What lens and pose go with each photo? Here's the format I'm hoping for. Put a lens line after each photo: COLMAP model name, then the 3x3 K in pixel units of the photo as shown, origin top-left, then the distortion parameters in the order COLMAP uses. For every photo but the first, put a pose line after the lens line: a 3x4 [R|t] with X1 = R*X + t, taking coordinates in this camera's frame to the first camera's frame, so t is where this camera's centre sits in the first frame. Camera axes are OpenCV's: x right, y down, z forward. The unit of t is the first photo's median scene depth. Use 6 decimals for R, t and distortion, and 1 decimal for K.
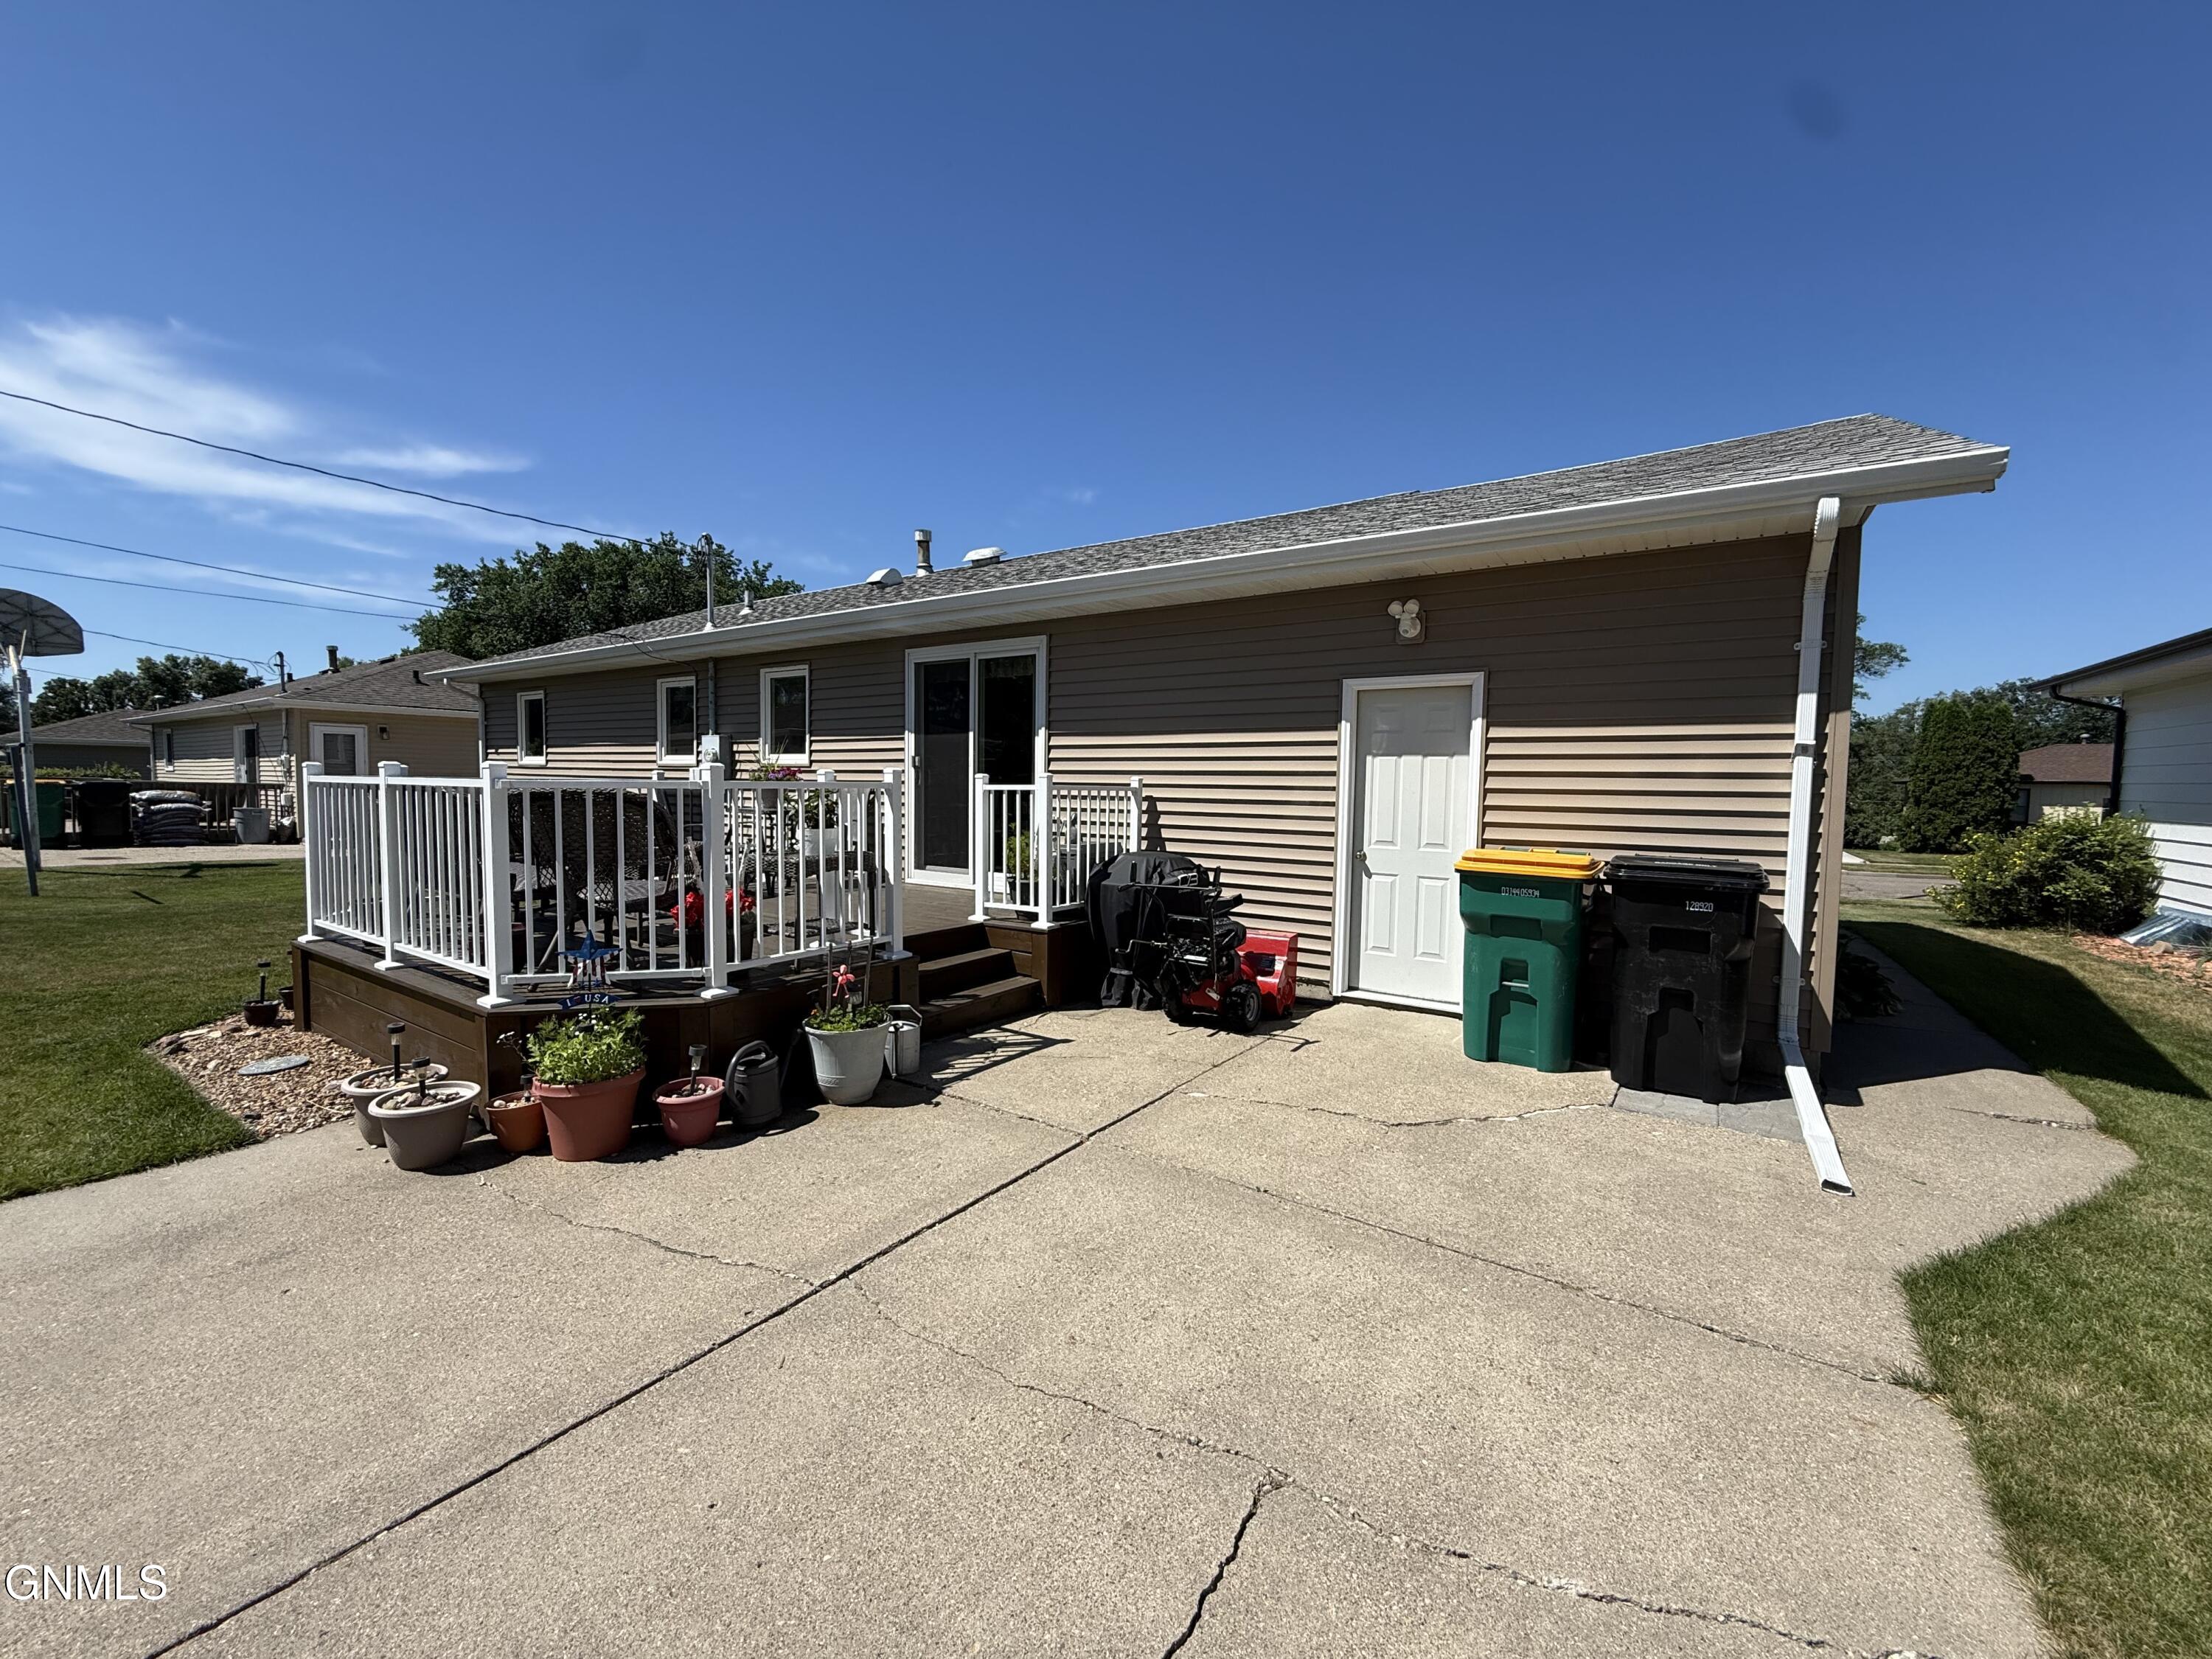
lens RADIAL K [[880.6, 0, 1104.0], [0, 880.6, 835.8], [0, 0, 1]] dist [-0.000893, 0.000649]
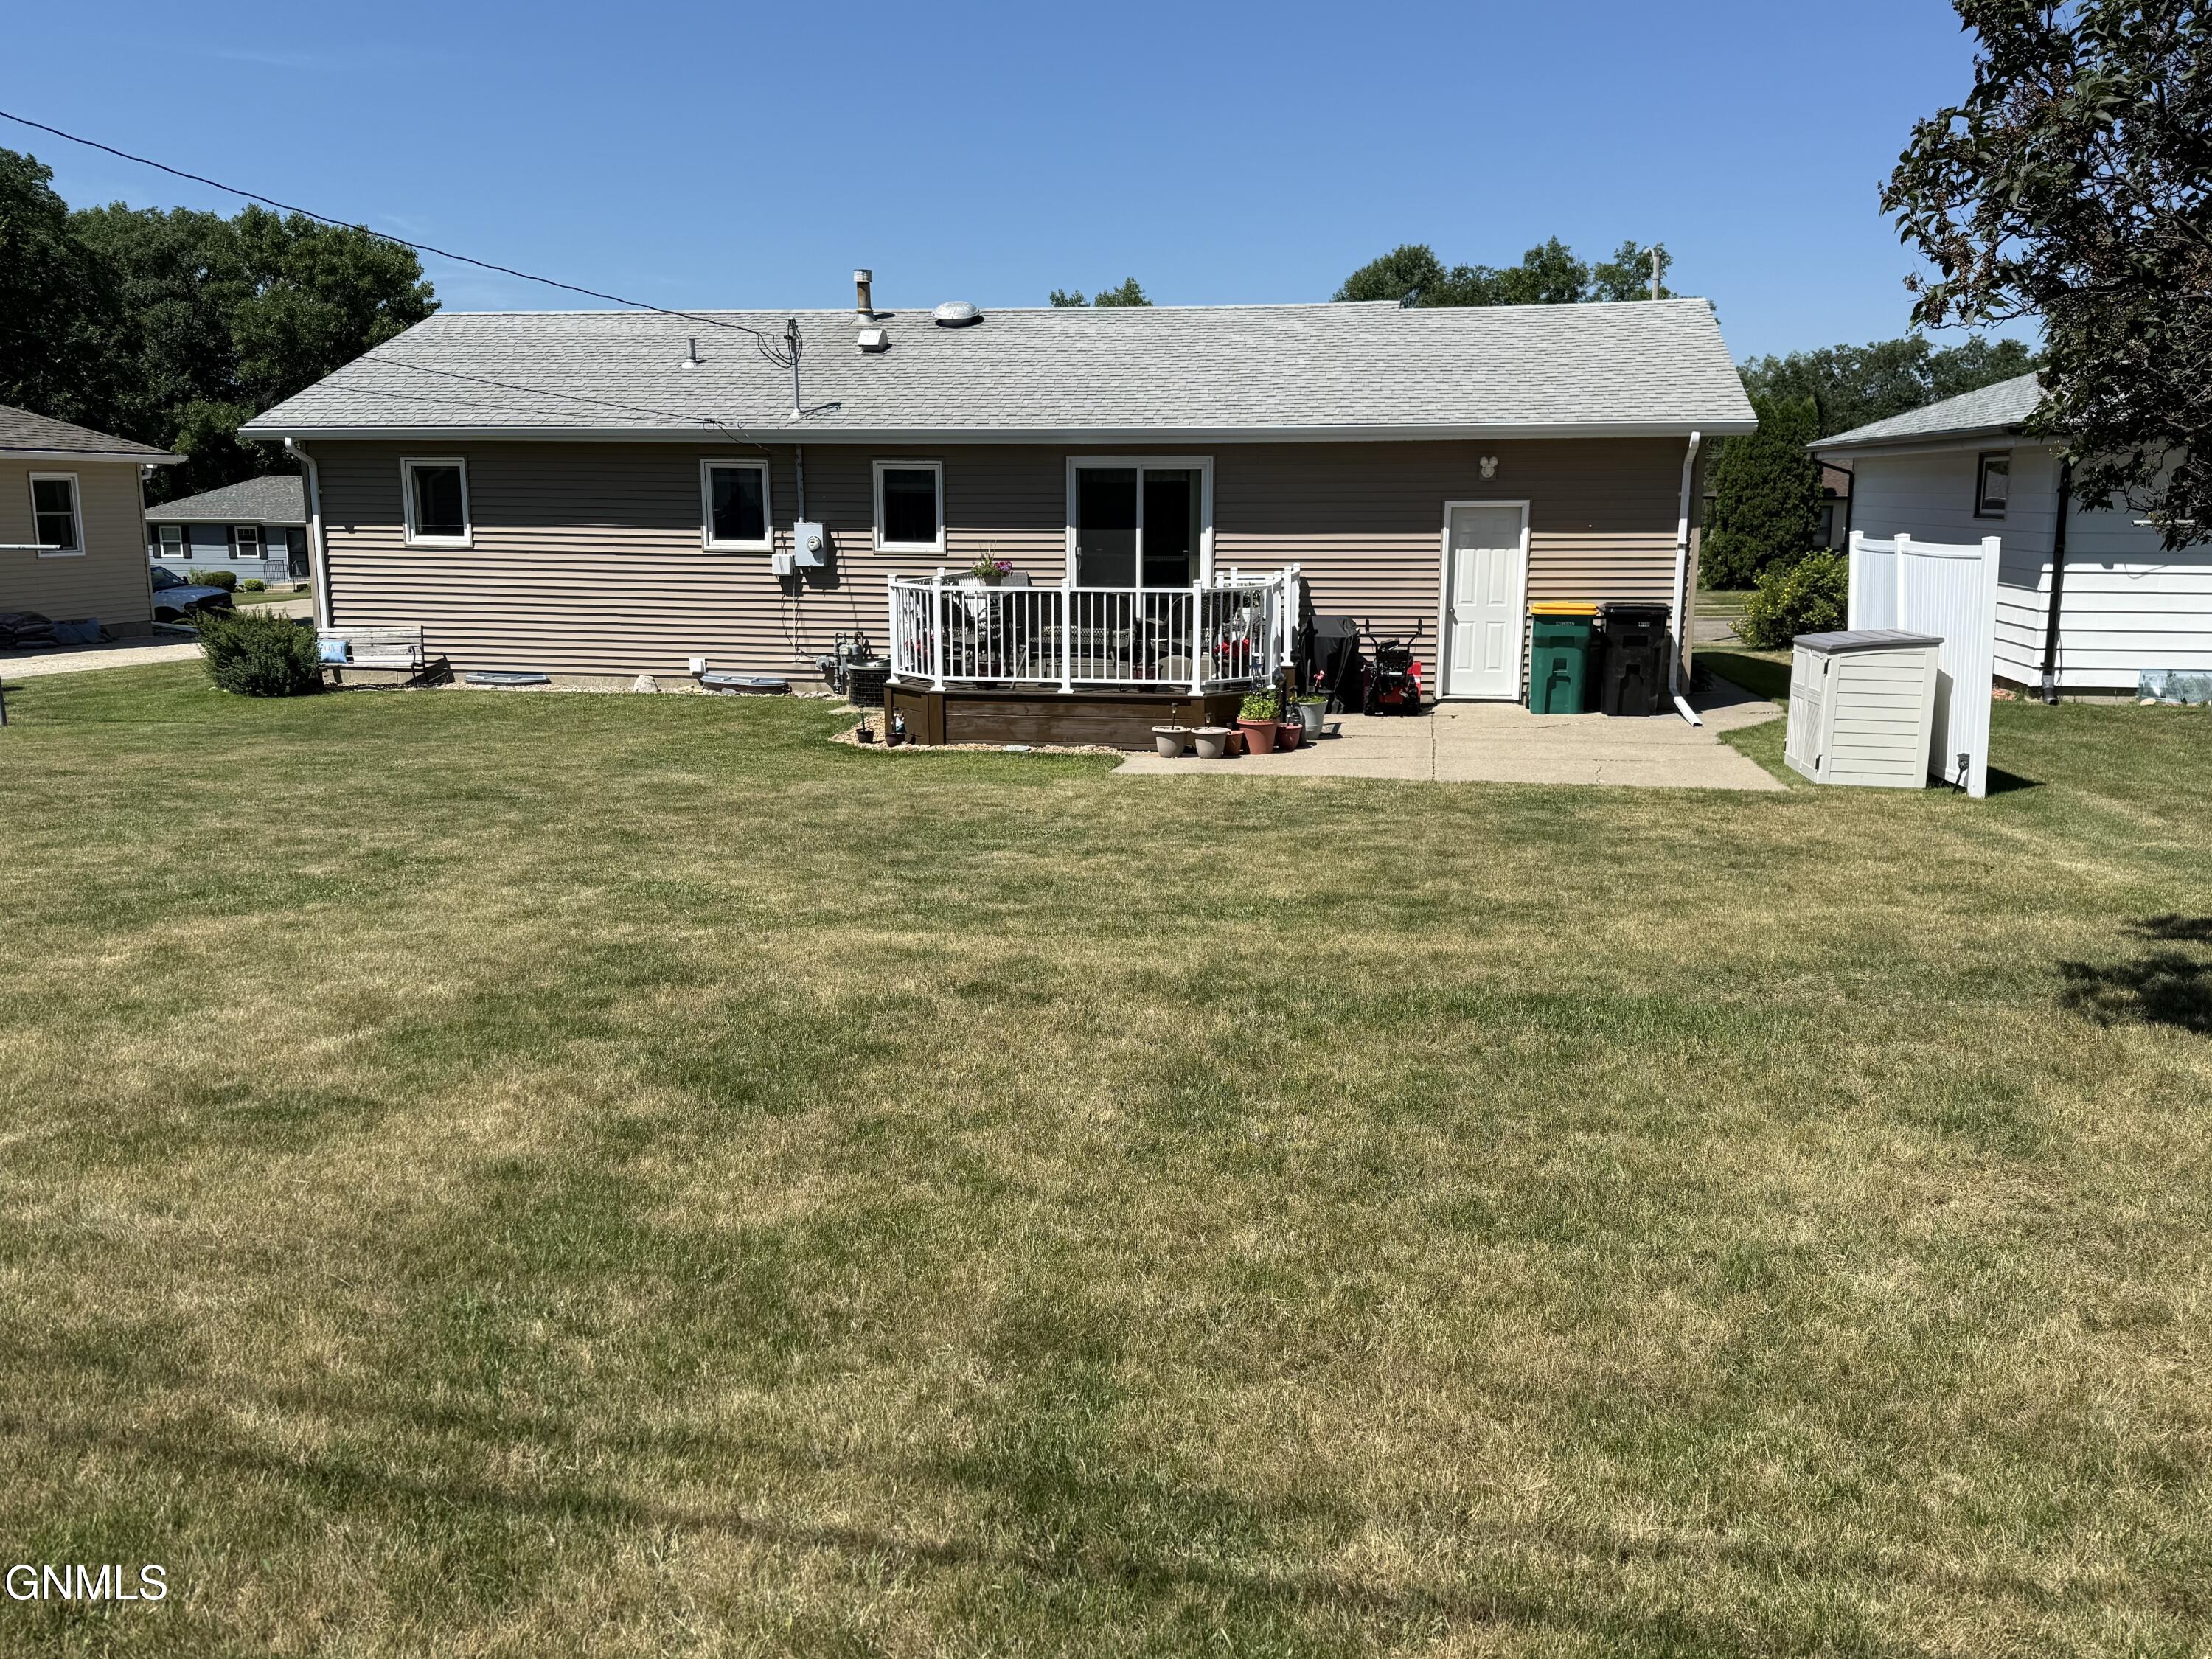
lens RADIAL K [[1810.7, 0, 1106.1], [0, 1810.7, 835.3], [0, 0, 1]] dist [0.125473, -0.010924]
pose [[0.910104, -0.090259, 0.404429, -1.485604], [0.038042, 0.990067, 0.135352, -0.041312], [-0.412629, -0.107799, 0.904498, -1.603081]]
